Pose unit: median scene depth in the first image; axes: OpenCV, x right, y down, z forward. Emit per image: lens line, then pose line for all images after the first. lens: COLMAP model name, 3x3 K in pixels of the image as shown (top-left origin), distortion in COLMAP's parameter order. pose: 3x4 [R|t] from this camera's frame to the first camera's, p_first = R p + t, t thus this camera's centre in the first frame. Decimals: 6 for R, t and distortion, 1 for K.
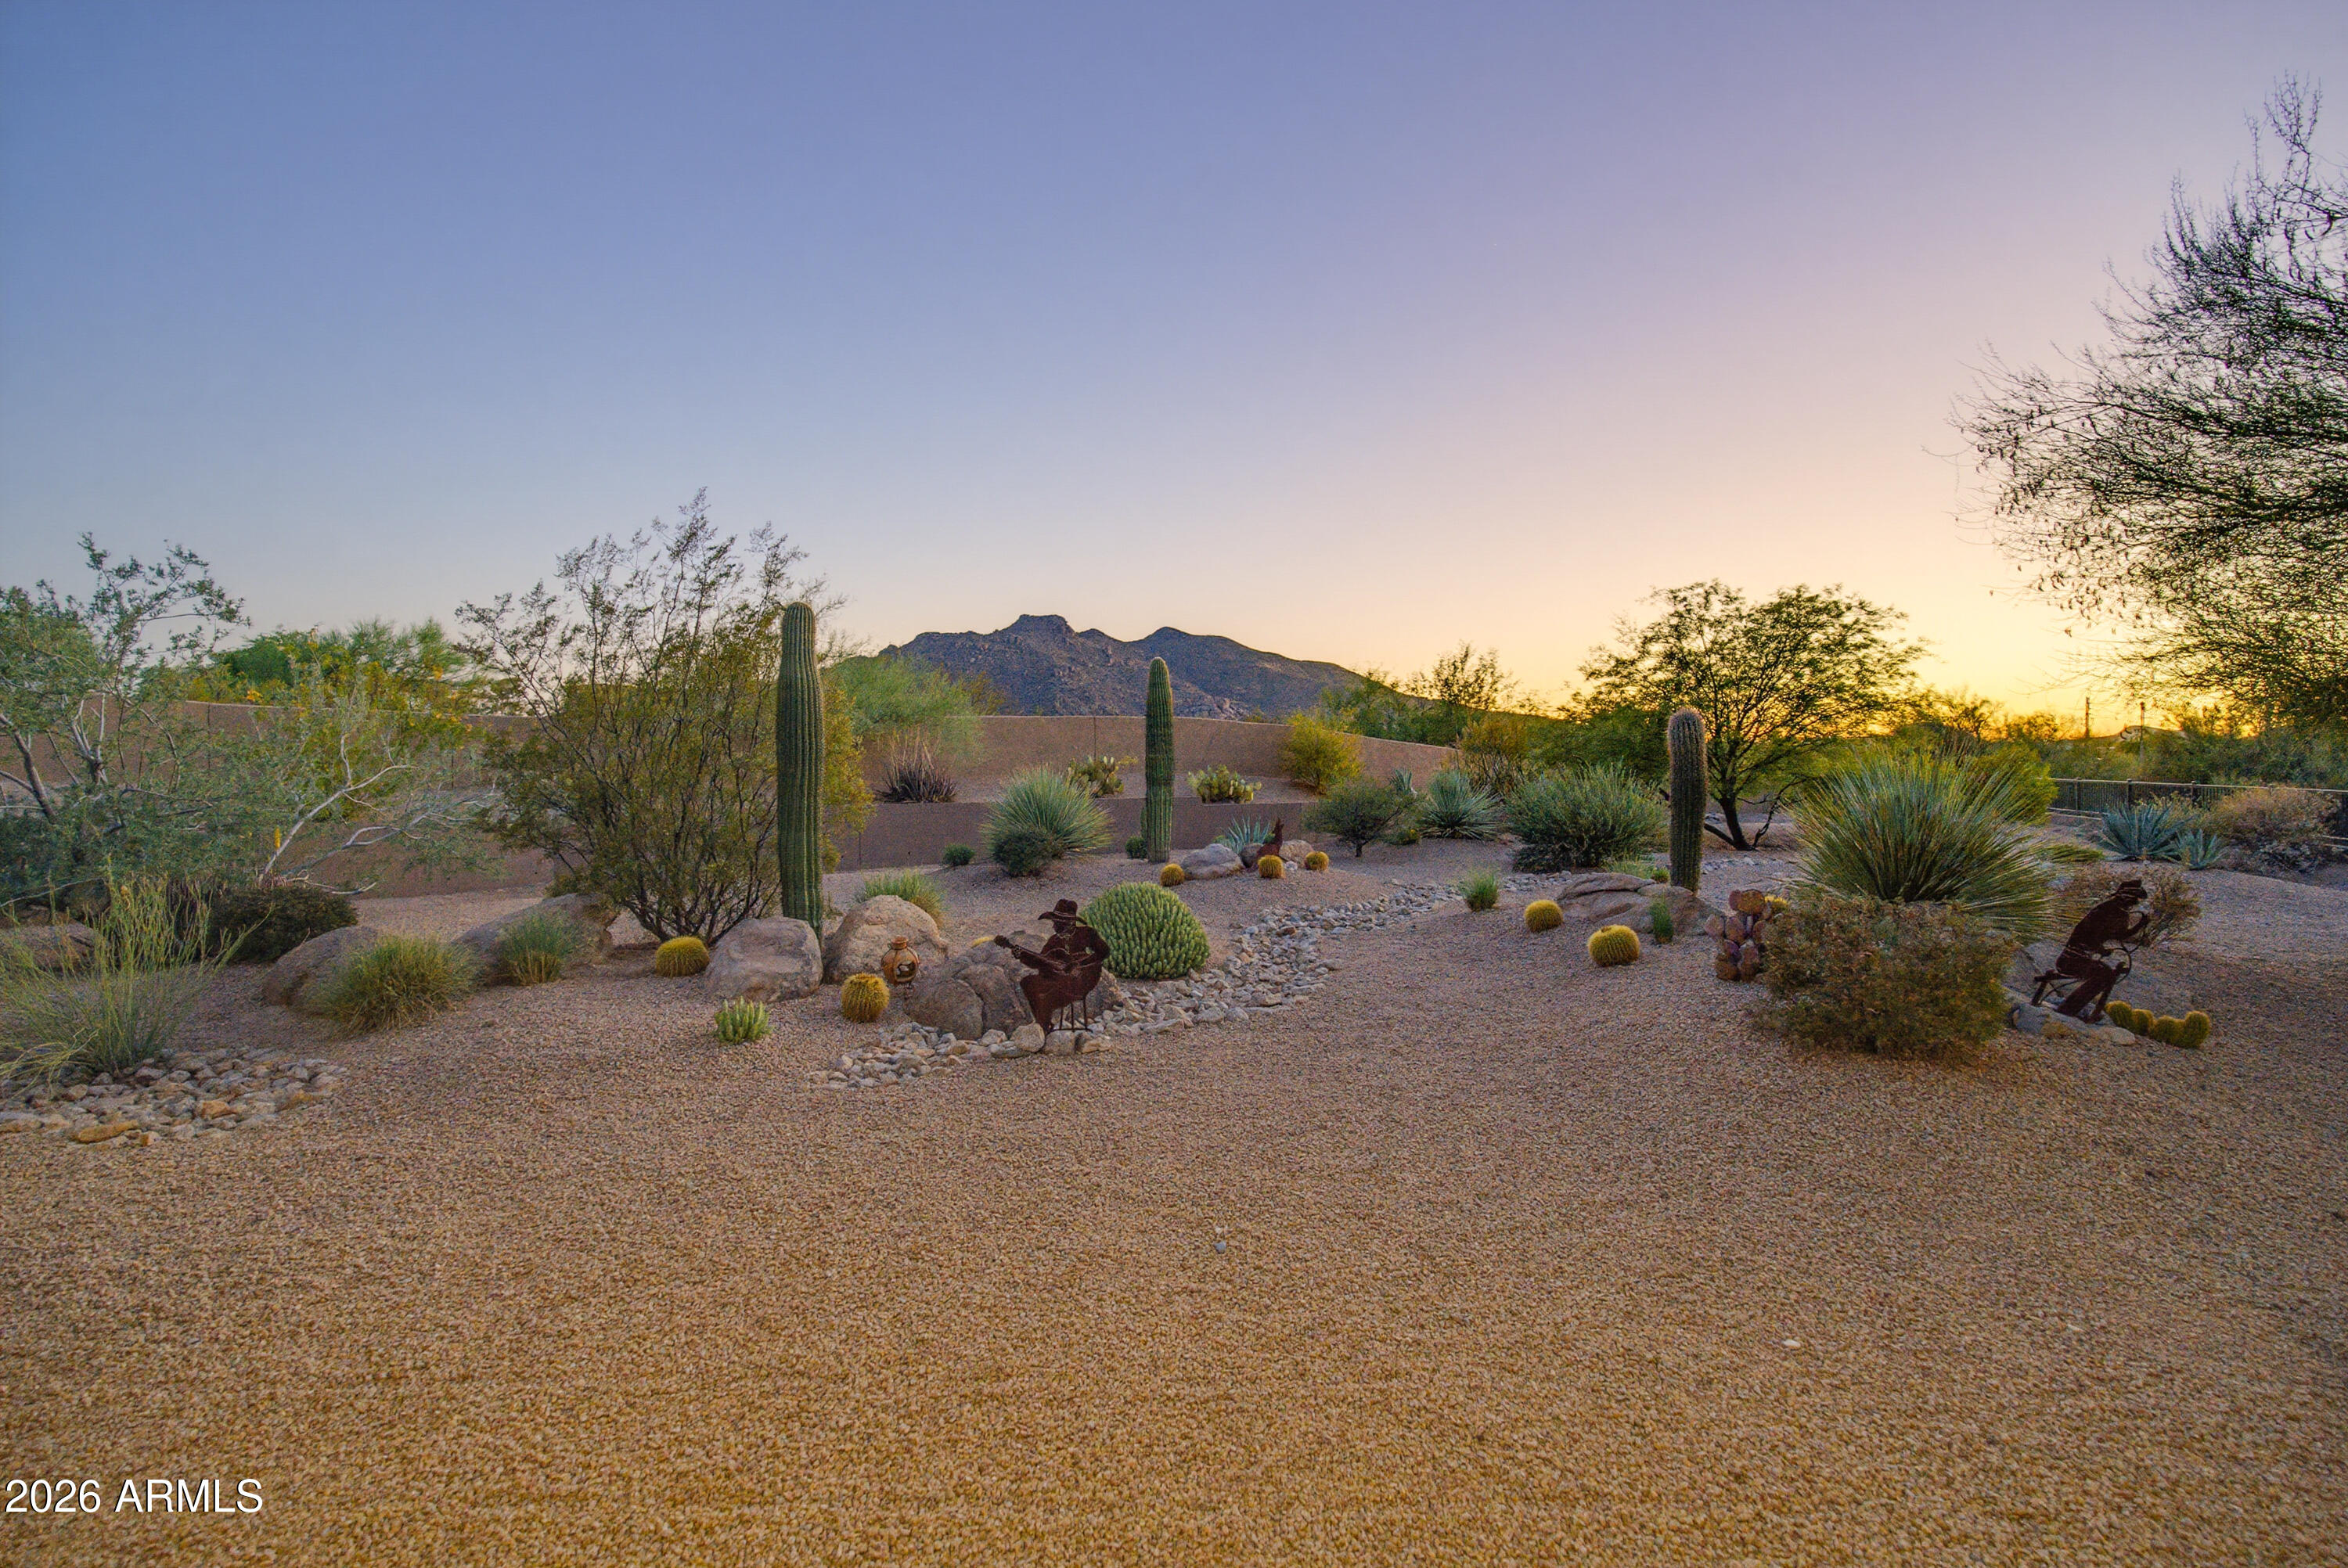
lens RADIAL K [[1054.4, 0, 1184.2], [0, 1054.4, 806.9], [0, 0, 1]] dist [-0.001327, -0.000529]
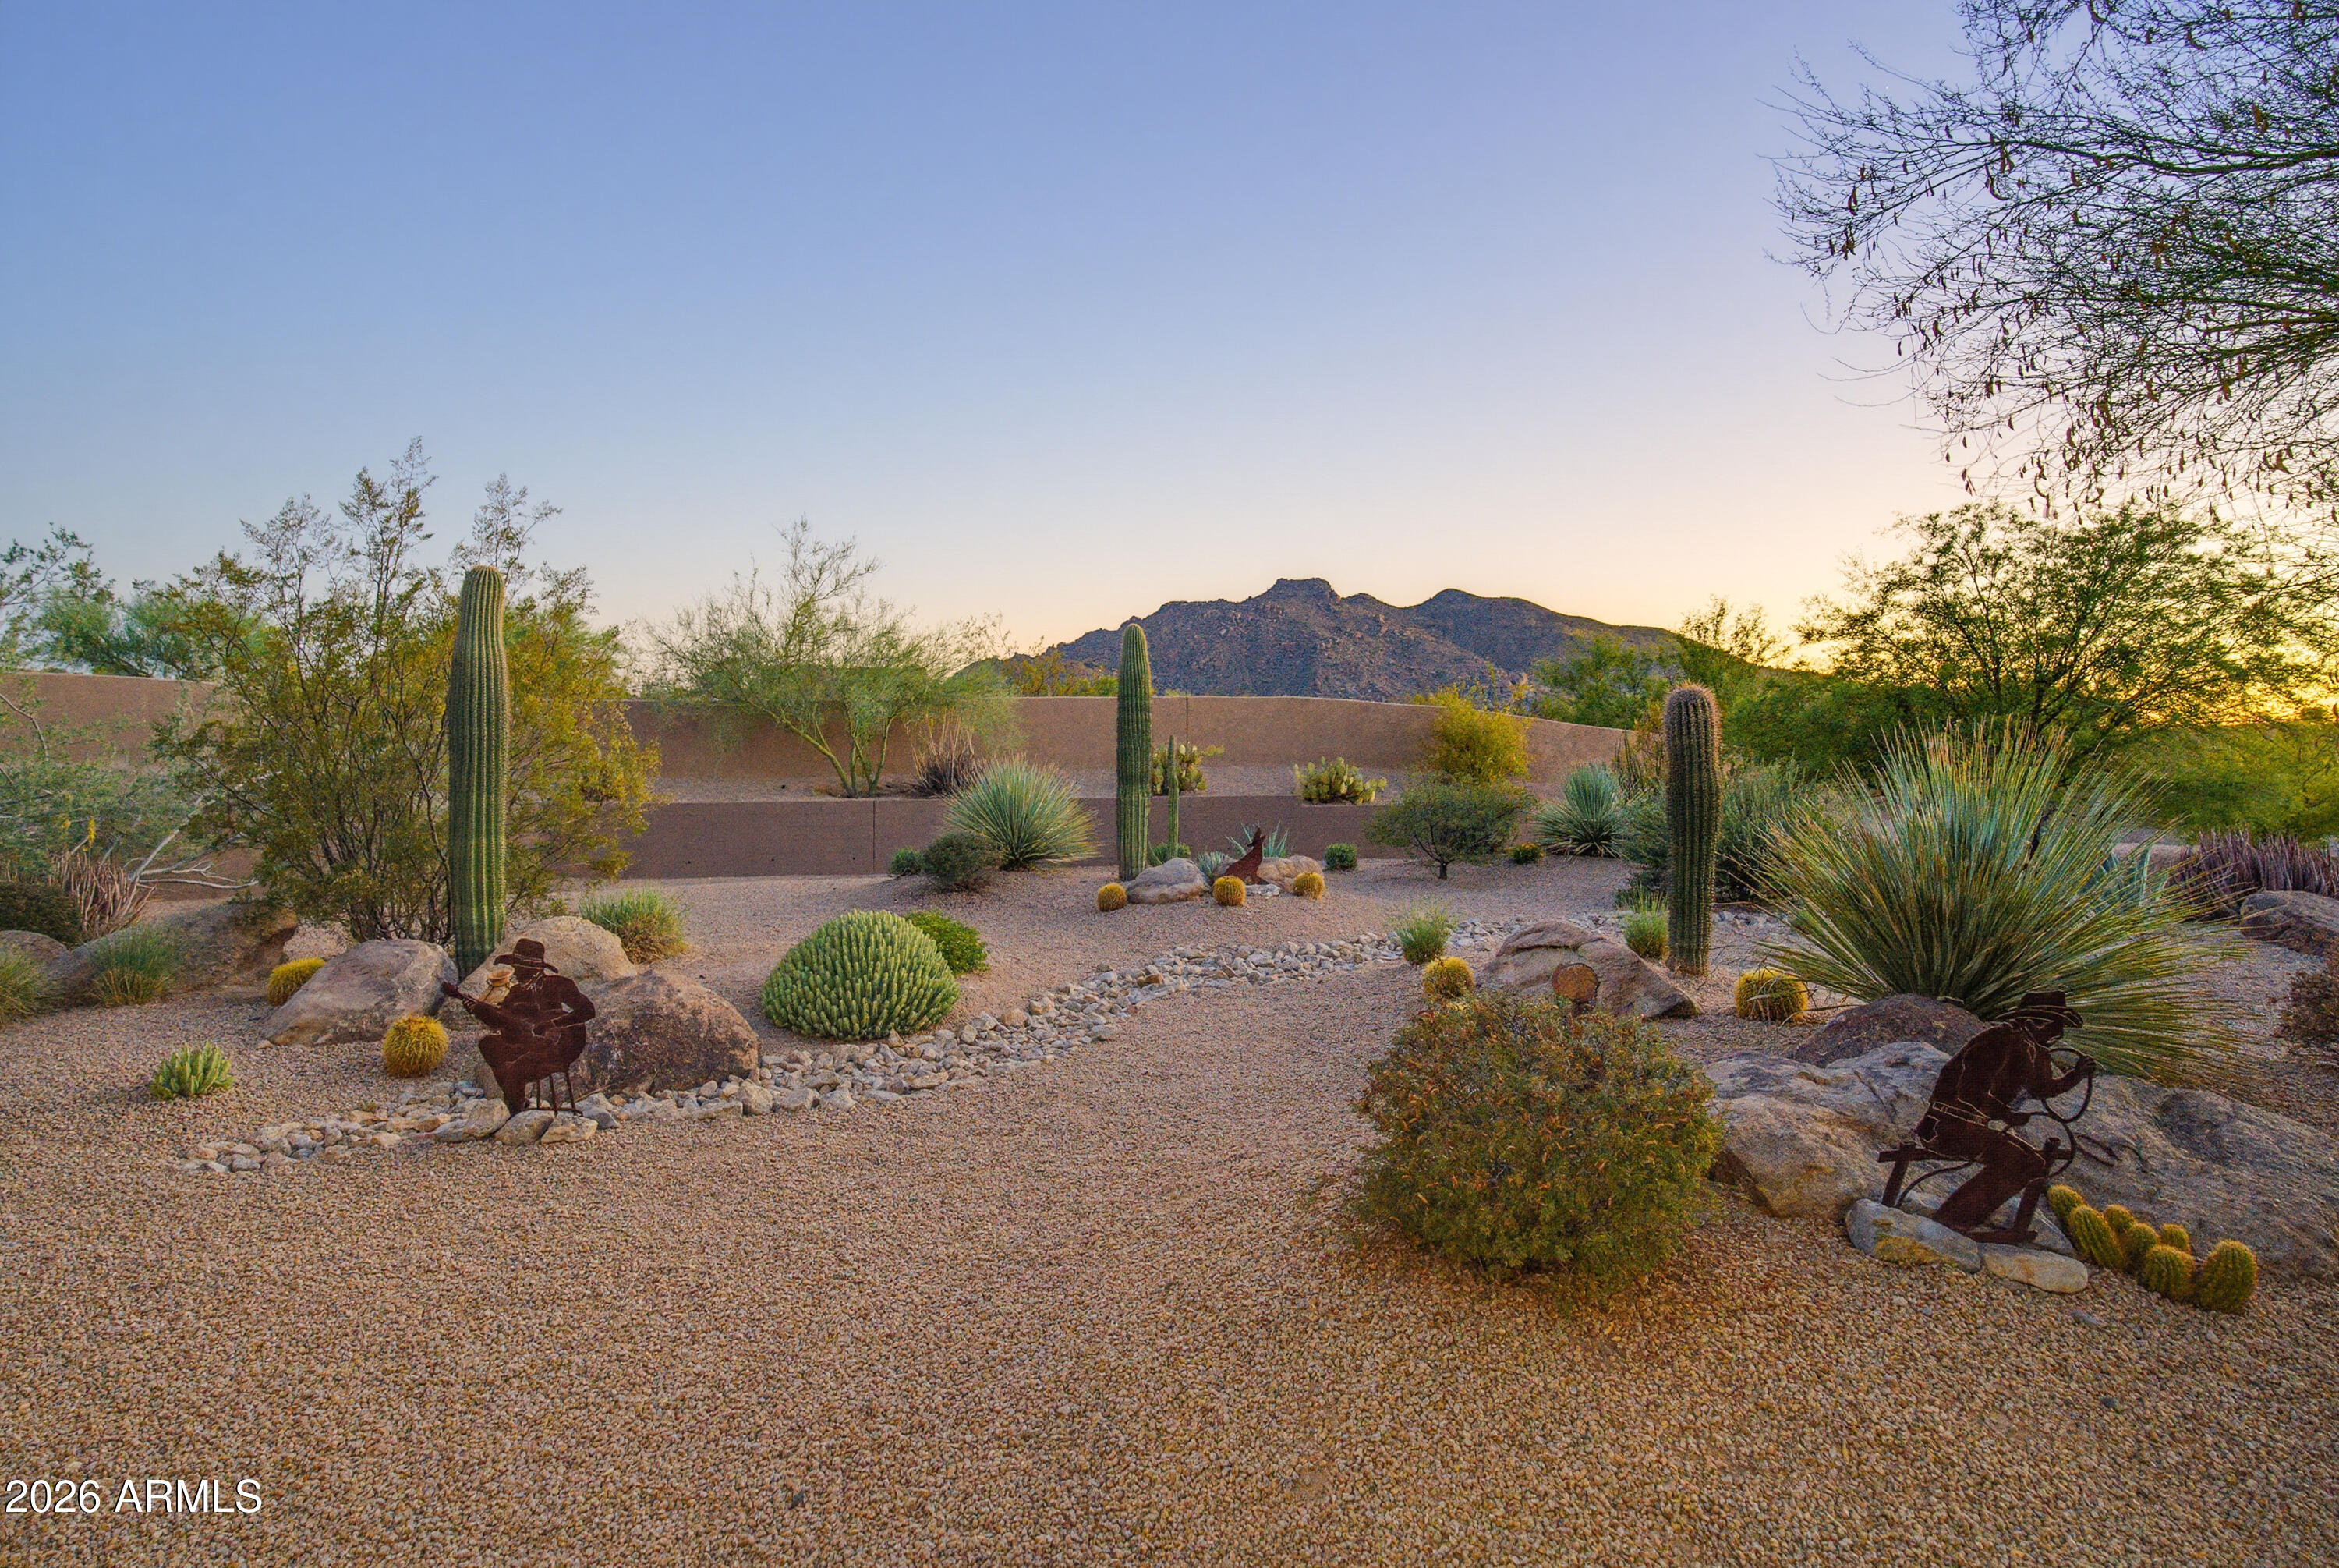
lens RADIAL K [[1229.6, 0, 1171.8], [0, 1229.6, 780.3], [0, 0, 1]] dist [-0.001655, 0.000942]
pose [[0.970919, 0.011362, -0.239137, 0.182701], [-0.015404, 0.999768, -0.015041, -0.007018], [0.238911, 0.018287, 0.970869, 0.080722]]
